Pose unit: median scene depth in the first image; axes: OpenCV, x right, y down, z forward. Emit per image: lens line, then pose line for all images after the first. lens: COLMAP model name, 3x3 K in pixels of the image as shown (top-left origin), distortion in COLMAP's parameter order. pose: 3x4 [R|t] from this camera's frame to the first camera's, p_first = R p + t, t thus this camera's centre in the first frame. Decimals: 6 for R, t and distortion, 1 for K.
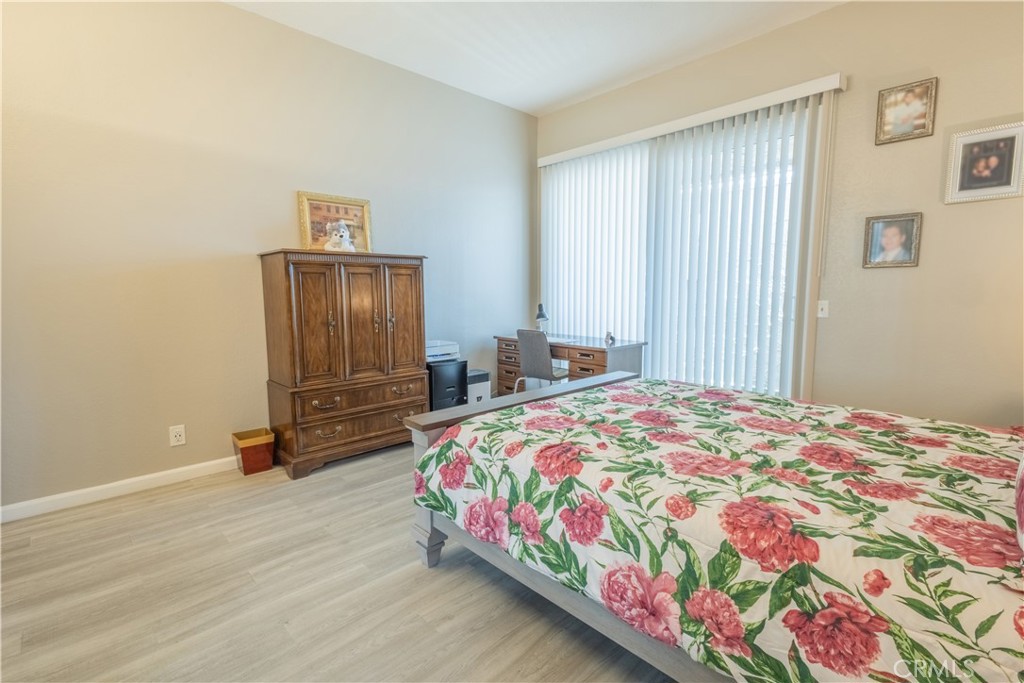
lens RADIAL K [[469.1, 0, 510.6], [0, 469.1, 341.9], [0, 0, 1]] dist [0.018799, -0.005543]
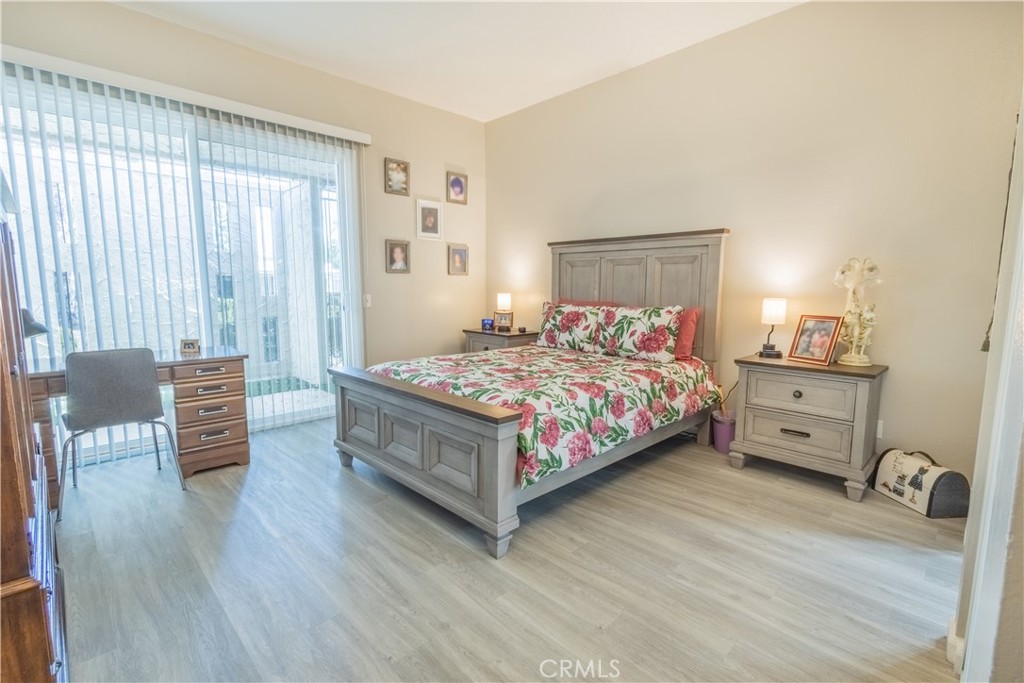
lens RADIAL K [[469.1, 0, 510.6], [0, 469.1, 341.9], [0, 0, 1]] dist [0.018799, -0.005543]
pose [[-0.009104, -0.112925, 0.993562, -0.912771], [0.106907, 0.987798, 0.113250, -0.078122], [-0.994227, 0.107250, 0.003079, 0.744605]]
